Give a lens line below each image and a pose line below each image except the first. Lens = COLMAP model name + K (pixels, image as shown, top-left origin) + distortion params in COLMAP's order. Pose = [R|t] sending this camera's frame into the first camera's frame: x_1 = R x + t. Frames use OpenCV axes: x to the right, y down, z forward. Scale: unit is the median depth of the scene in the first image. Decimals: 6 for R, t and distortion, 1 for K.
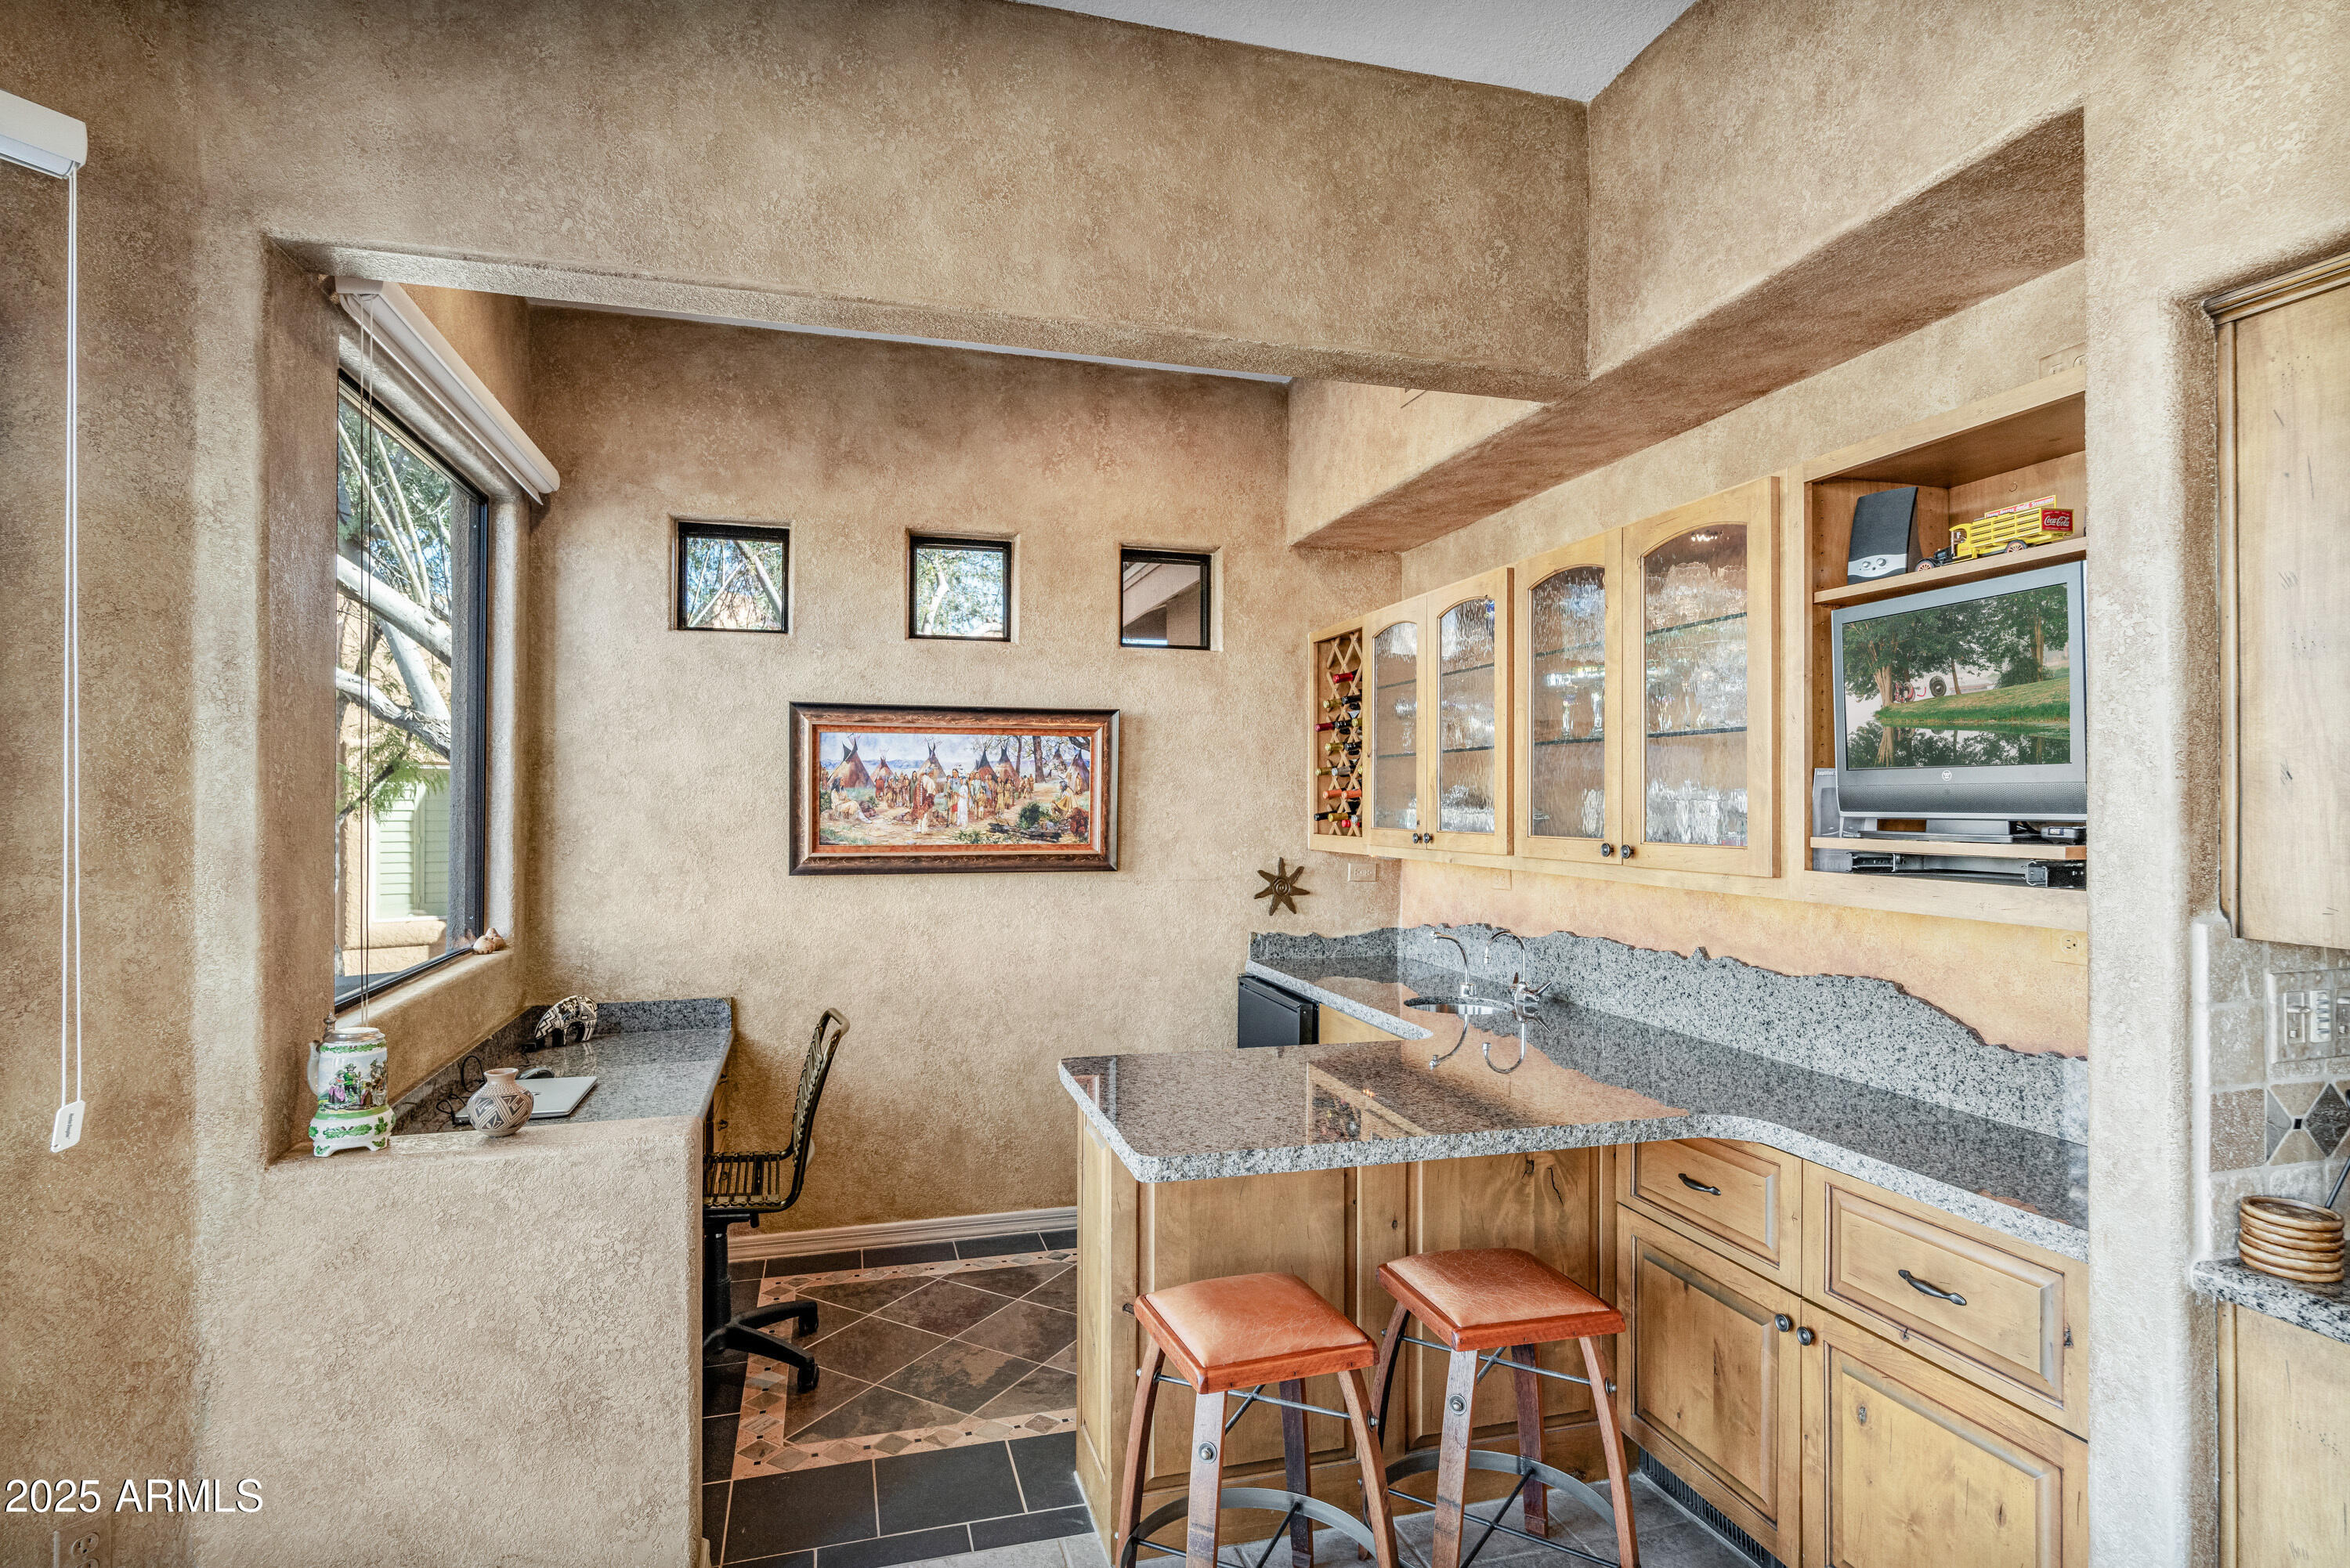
lens RADIAL K [[1196.1, 0, 1173.9], [0, 1196.1, 796.4], [0, 0, 1]] dist [-0.001941, 0.000597]
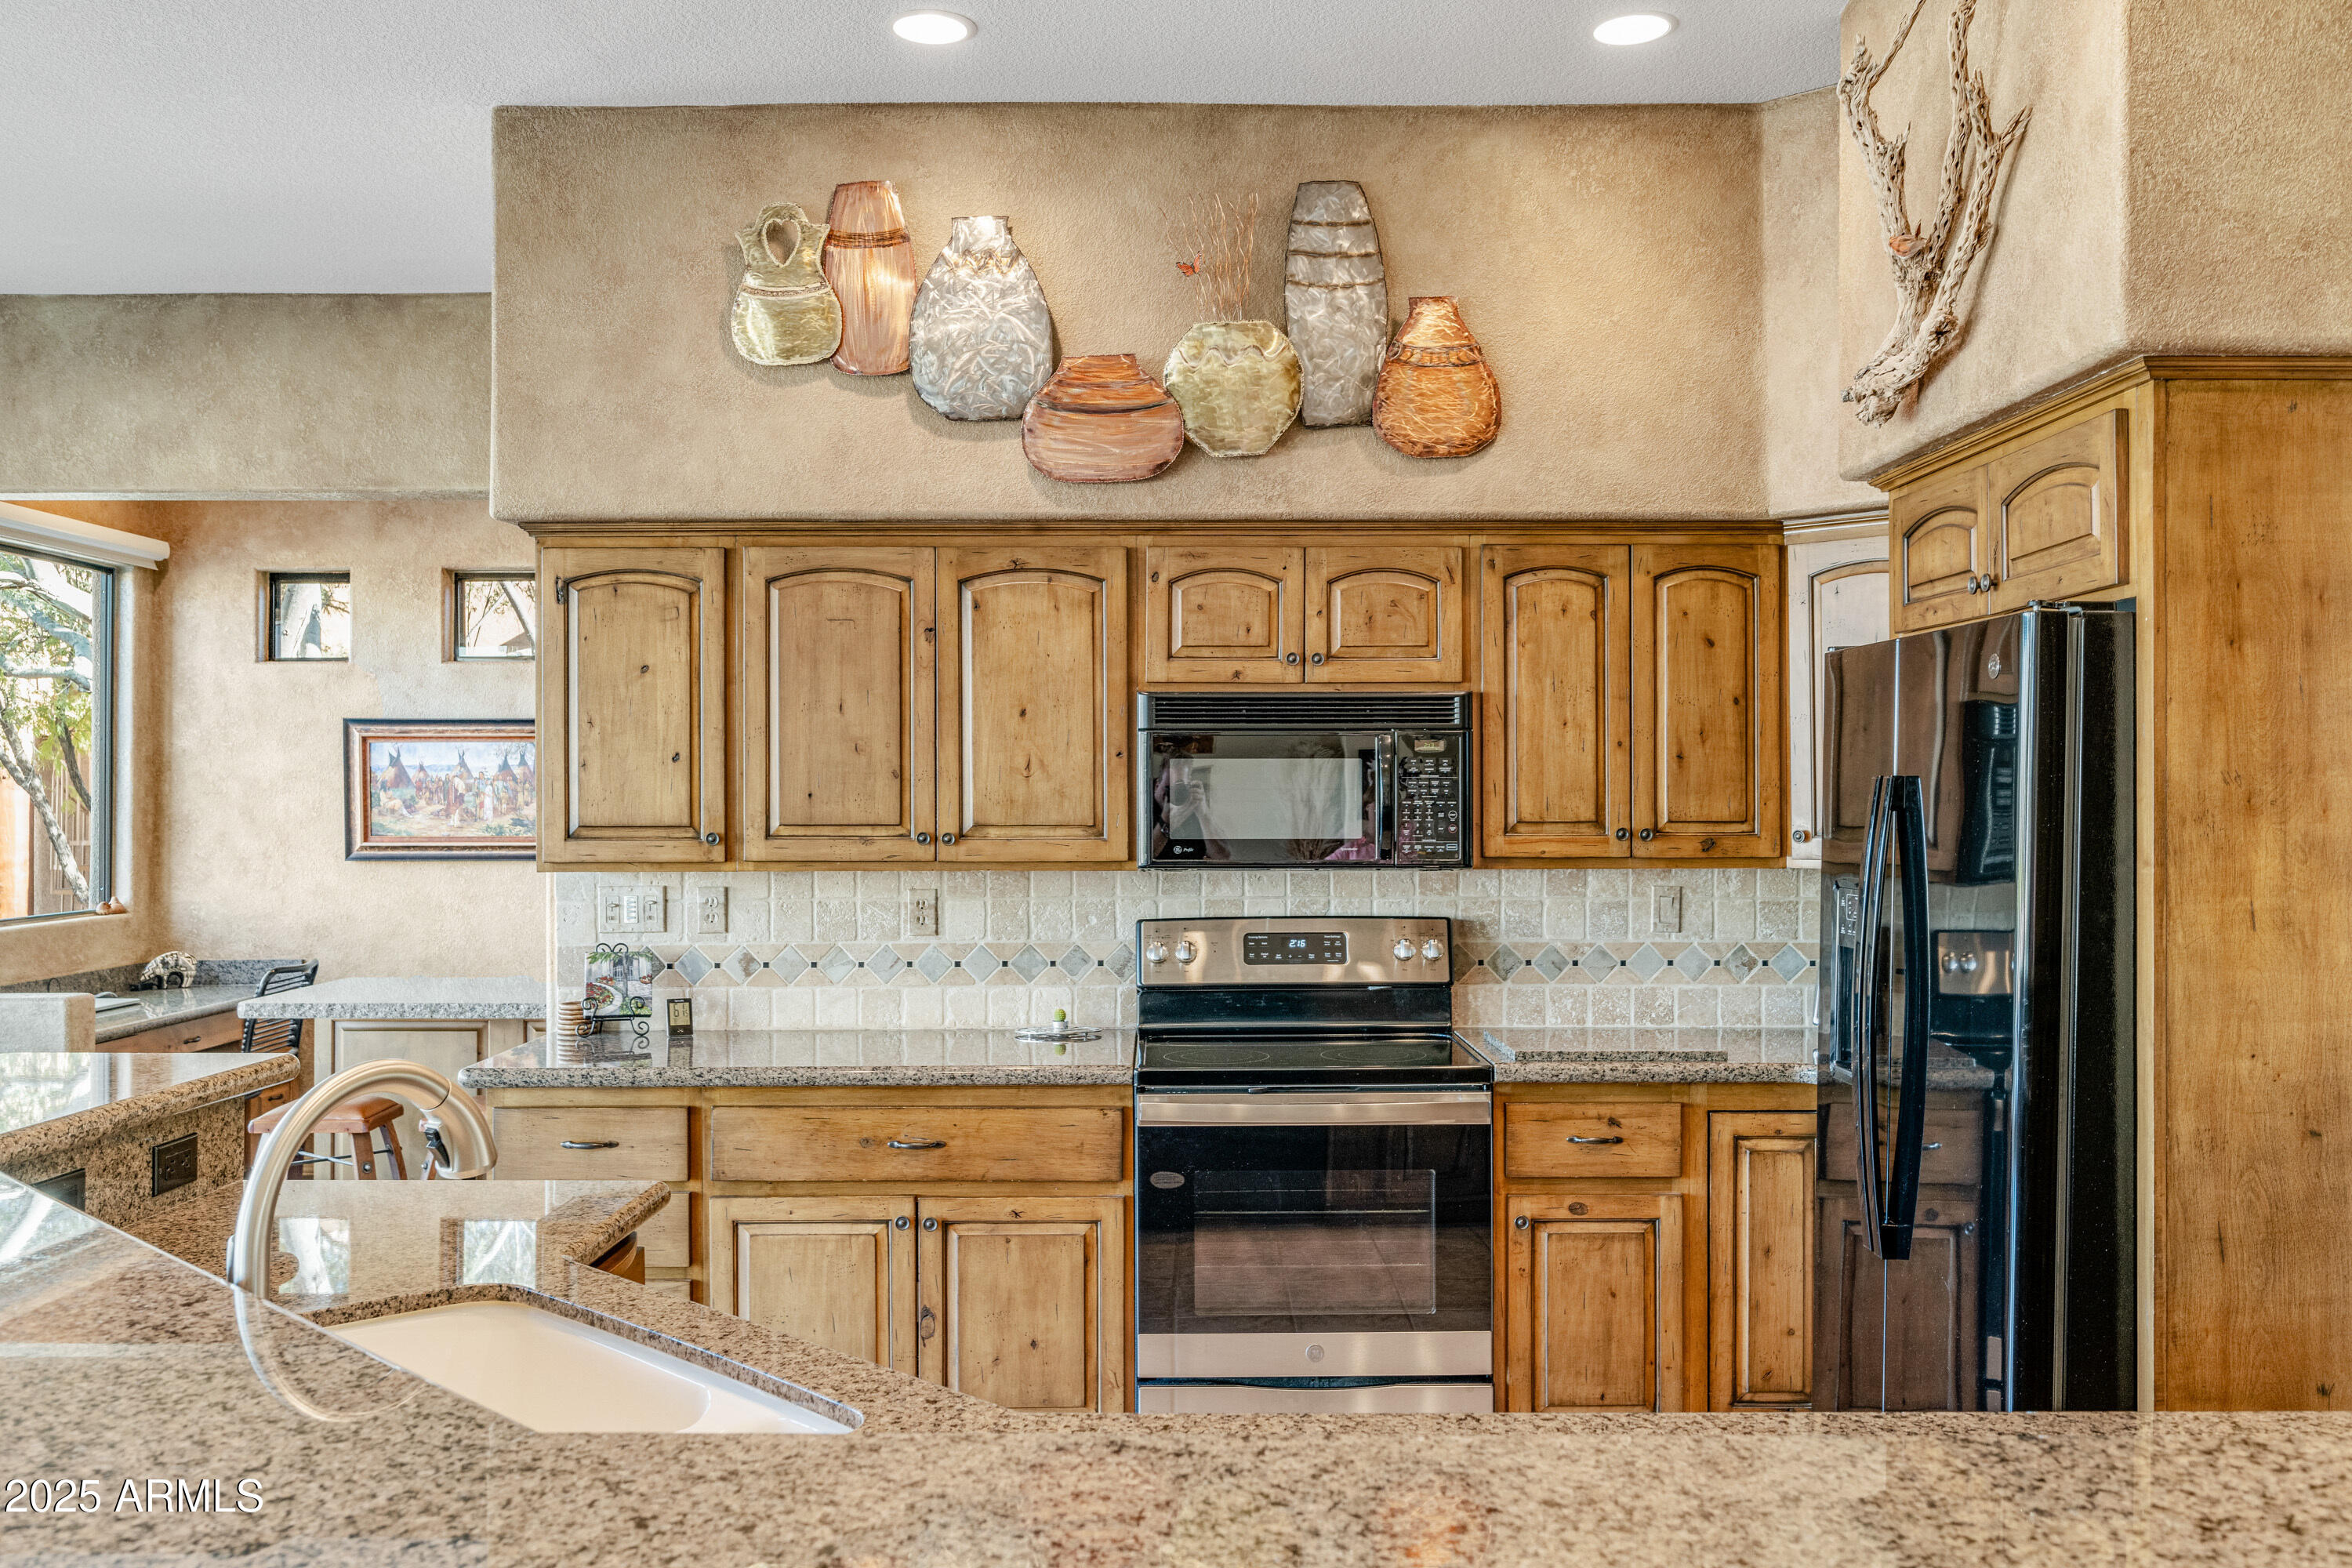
lens RADIAL K [[1953.7, 0, 1188.9], [0, 1953.7, 787.0], [0, 0, 1]] dist [-0.005528, 0.006941]
pose [[0.965218, -0.005920, -0.261380, 1.558259], [0.005556, 0.999982, -0.002129, 0.000007], [0.261388, 0.000603, 0.965234, -1.052044]]
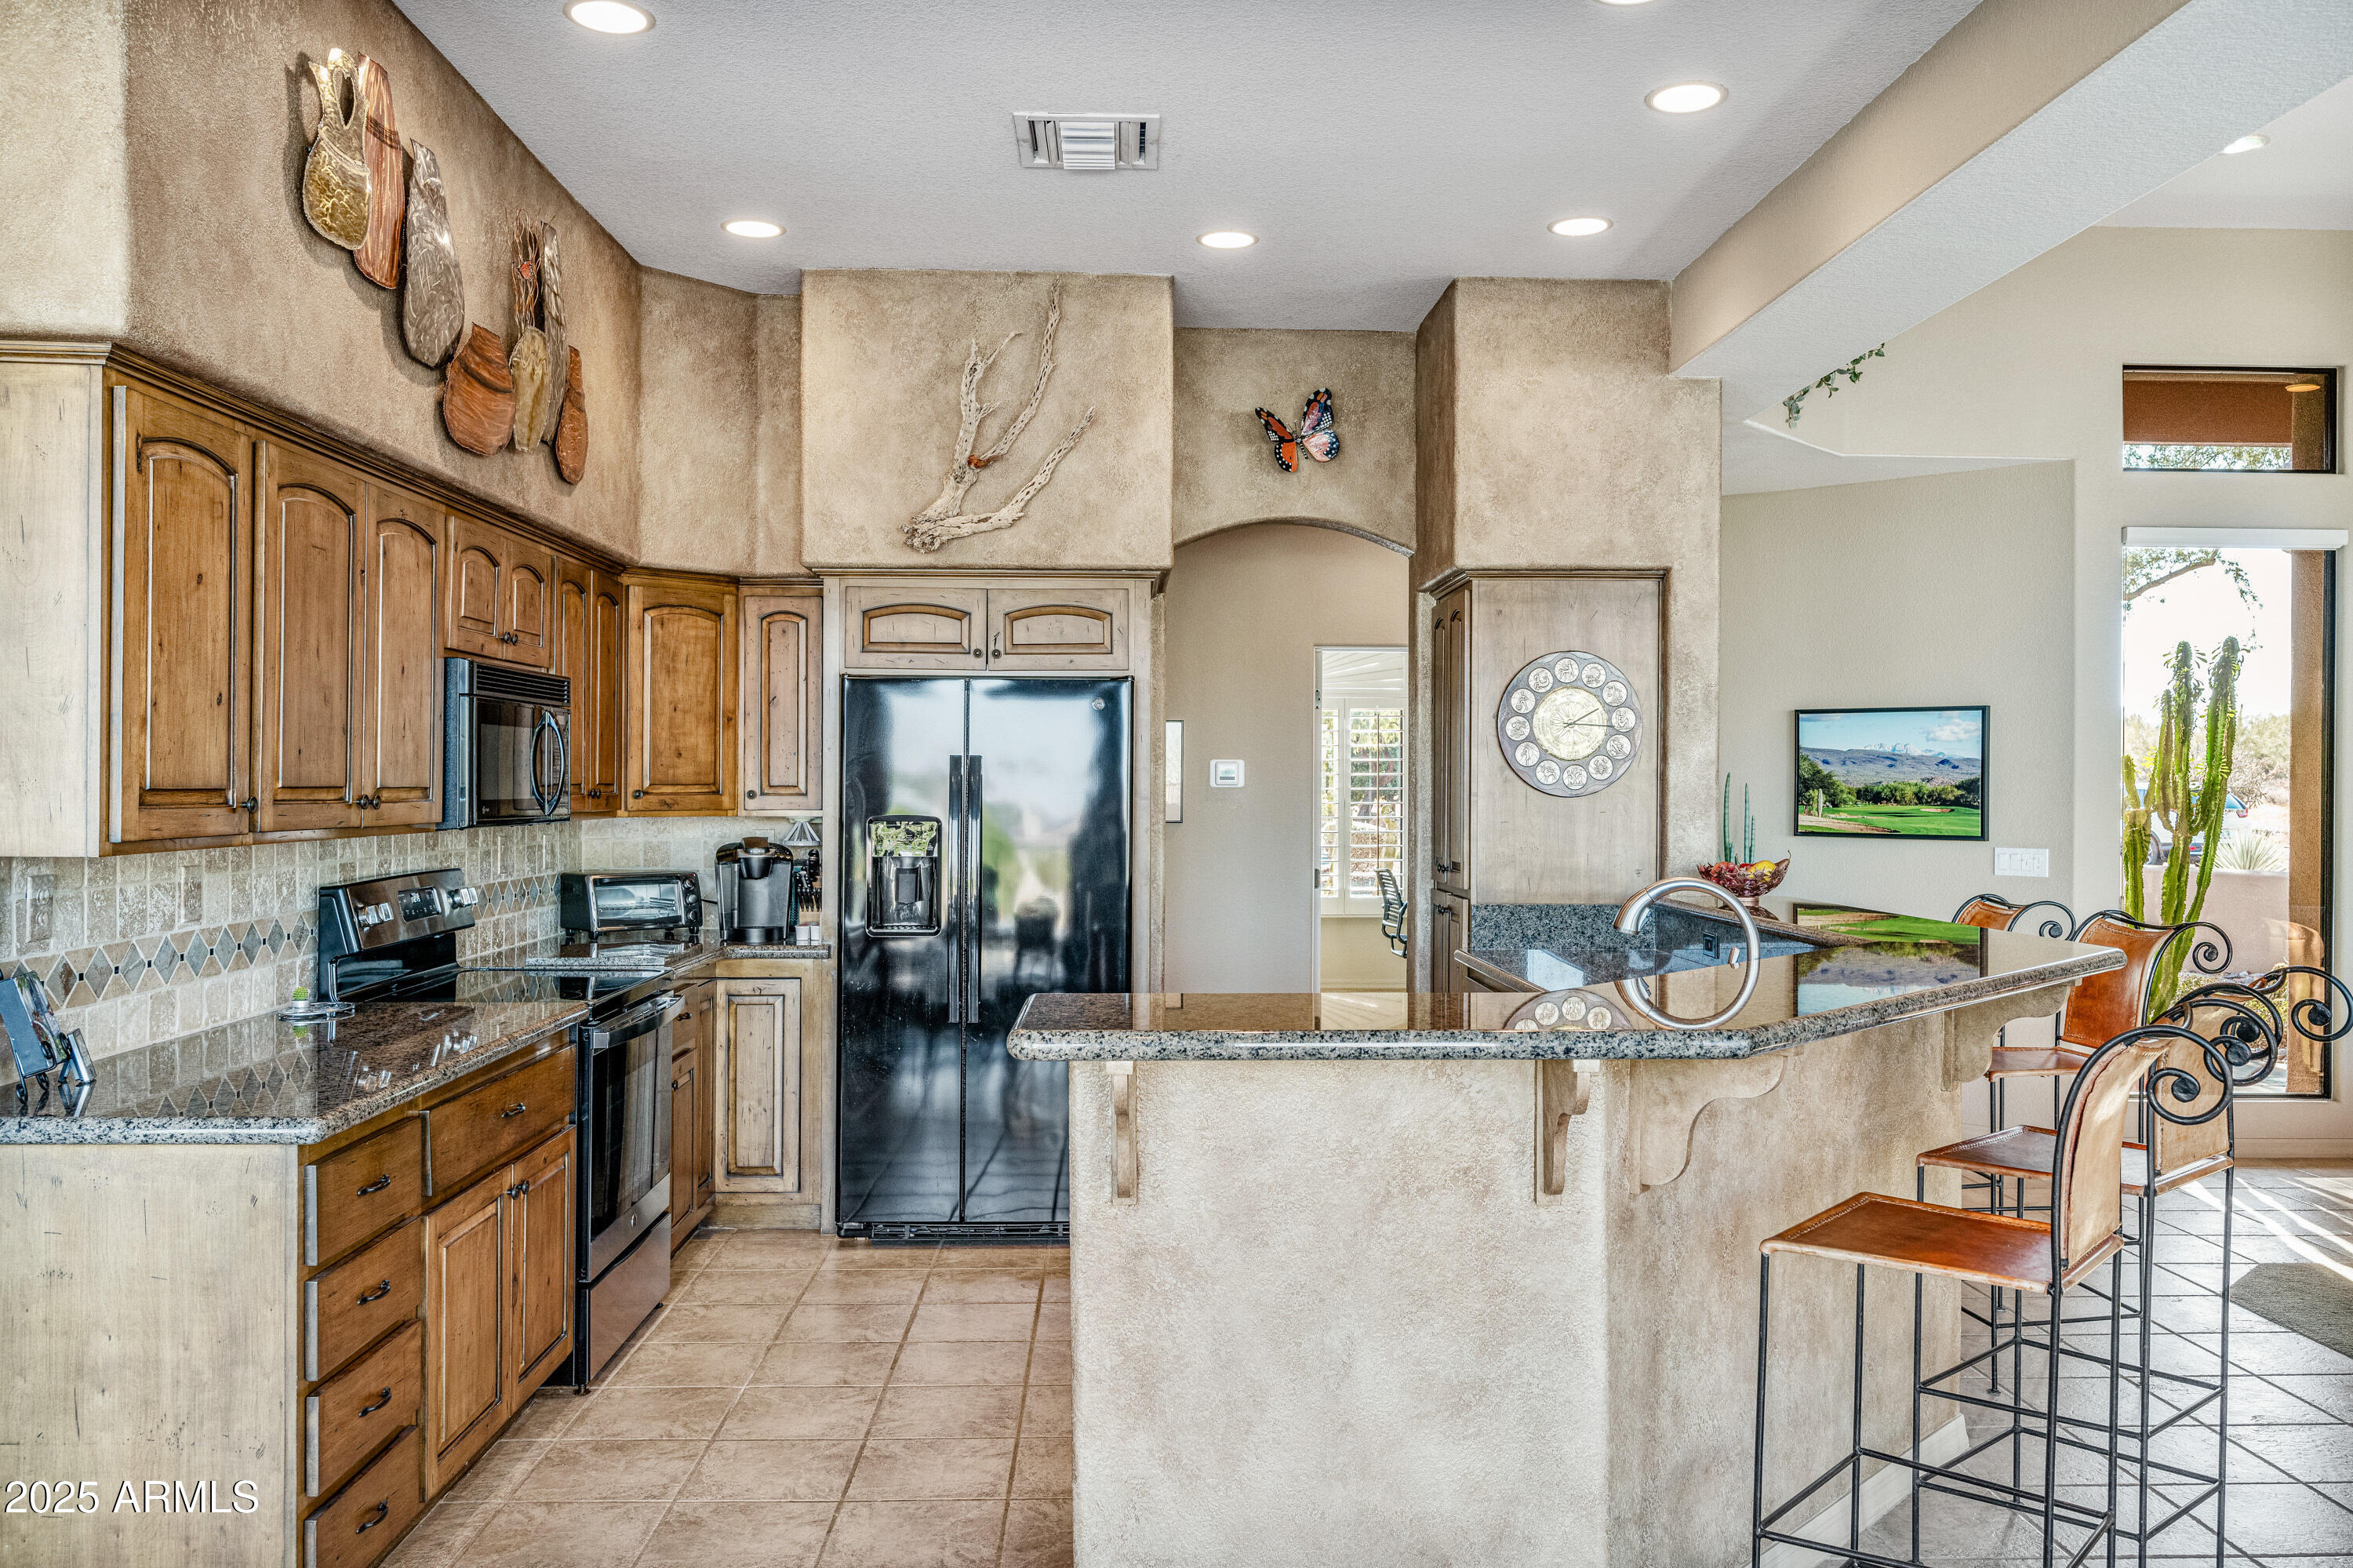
lens RADIAL K [[1780.3, 0, 1180.6], [0, 1780.3, 781.6], [0, 0, 1]] dist [-0.002873, -0.002086]
pose [[0.235965, -0.001694, 0.971760, -0.342067], [-0.006605, 0.999973, 0.003347, 0.014975], [-0.971739, -0.007208, 0.235948, -0.421235]]
